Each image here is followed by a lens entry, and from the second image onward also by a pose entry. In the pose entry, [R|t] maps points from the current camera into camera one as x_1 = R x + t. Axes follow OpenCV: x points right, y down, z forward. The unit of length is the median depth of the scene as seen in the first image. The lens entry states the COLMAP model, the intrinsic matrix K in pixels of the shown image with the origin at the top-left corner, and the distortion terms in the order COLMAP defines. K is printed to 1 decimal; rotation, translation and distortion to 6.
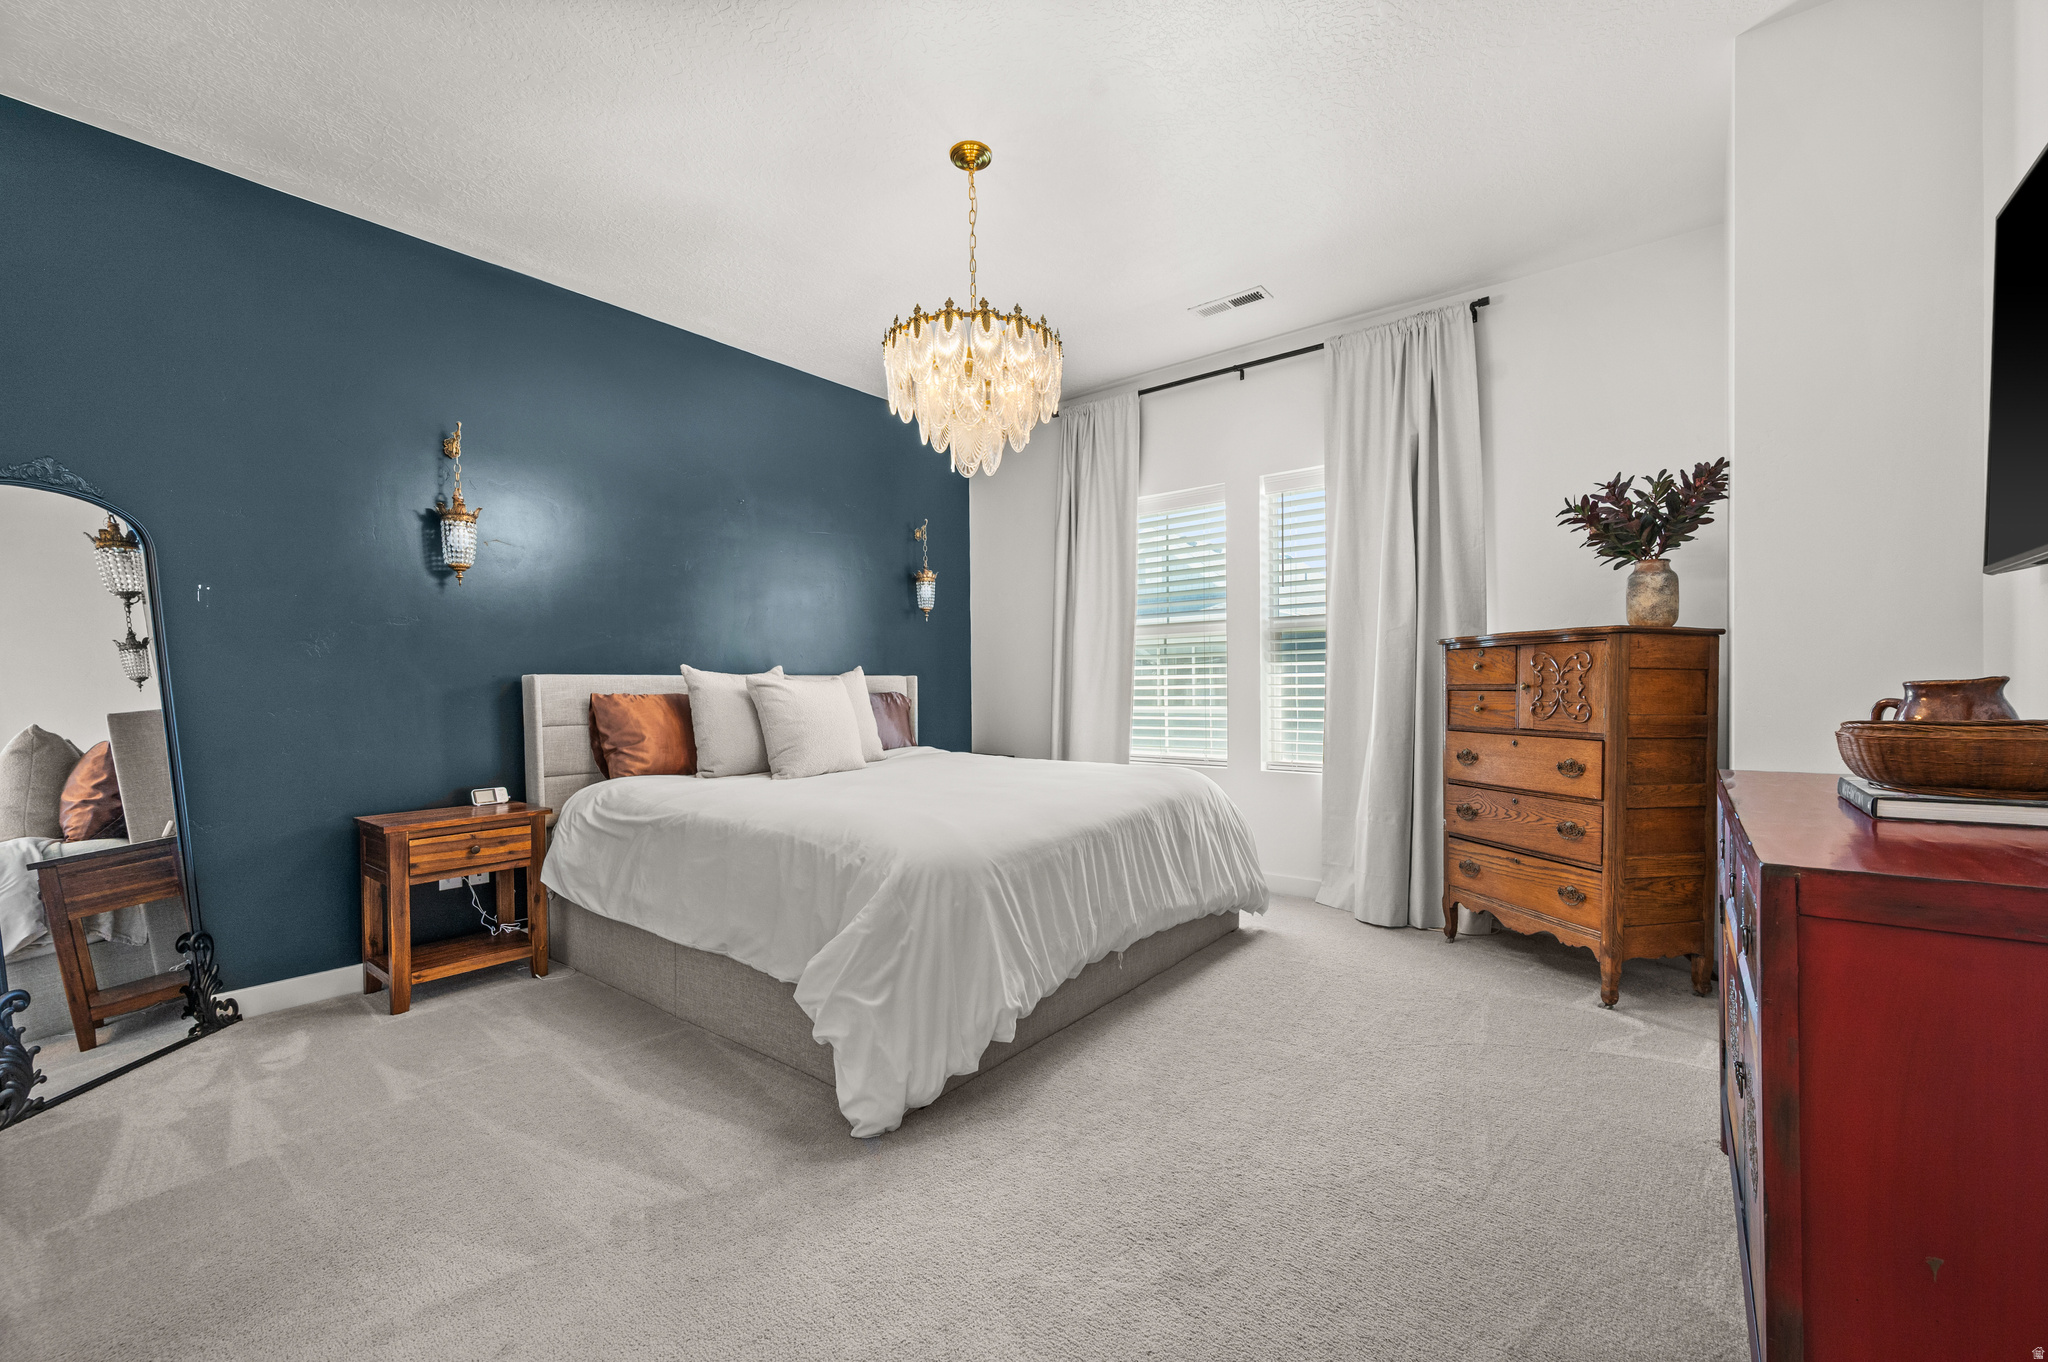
lens RADIAL K [[816.8, 0, 1027.2], [0, 816.8, 673.2], [0, 0, 1]] dist [-0.002088, 0.000168]
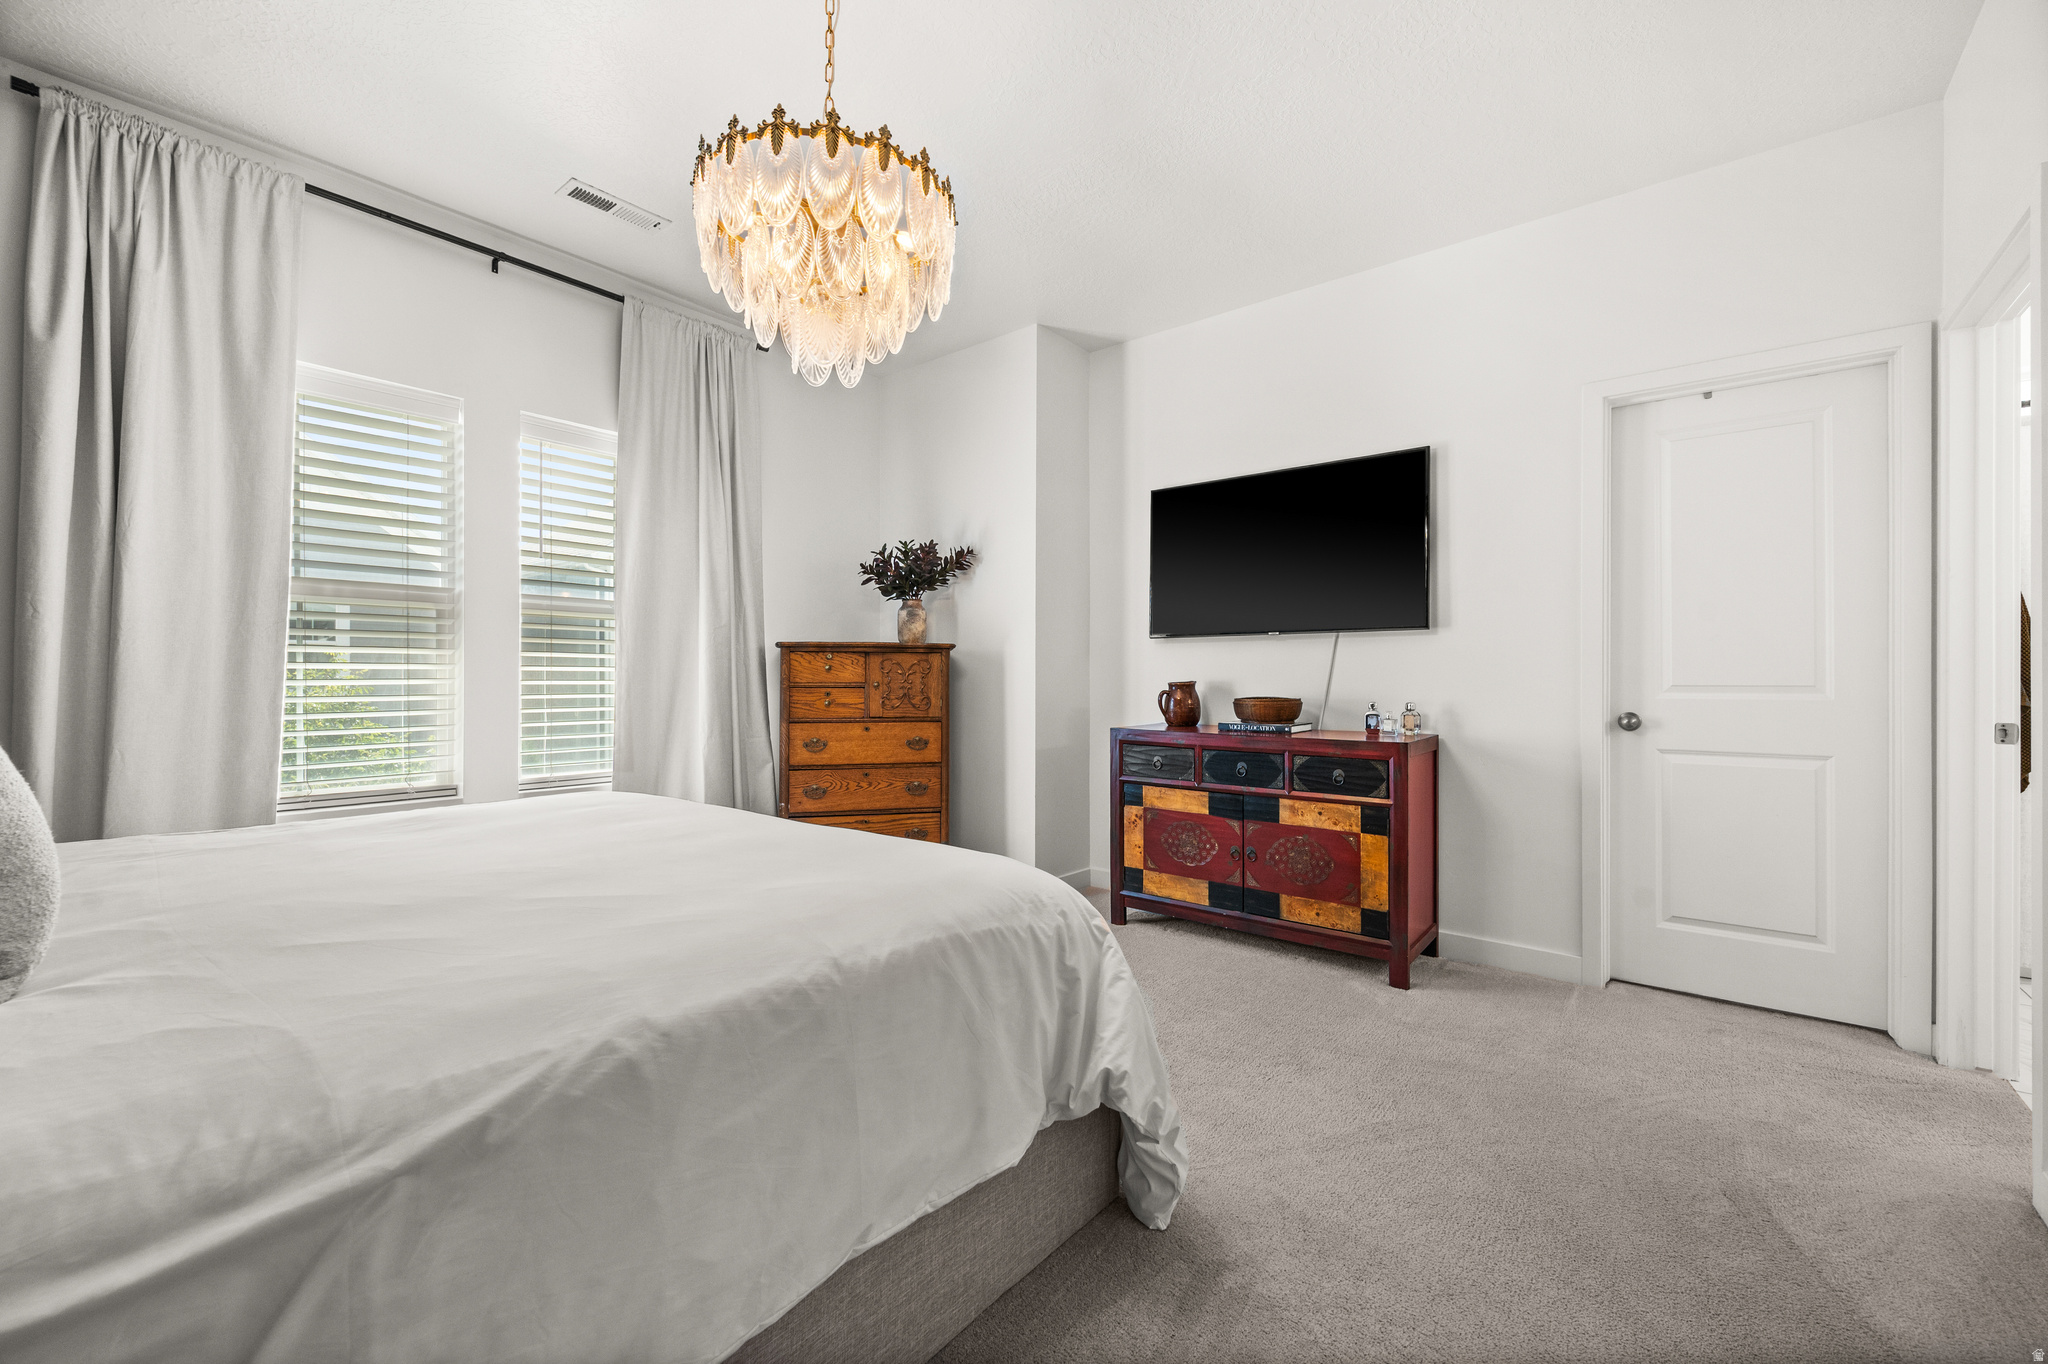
lens RADIAL K [[816.8, 0, 1027.2], [0, 816.8, 674.2], [0, 0, 1]] dist [-0.002088, 0.000168]
pose [[0.033434, 0.012214, 0.999366, -0.684052], [-0.018041, 0.999770, -0.011616, 0.010427], [-0.999278, -0.017641, 0.033647, 0.720239]]
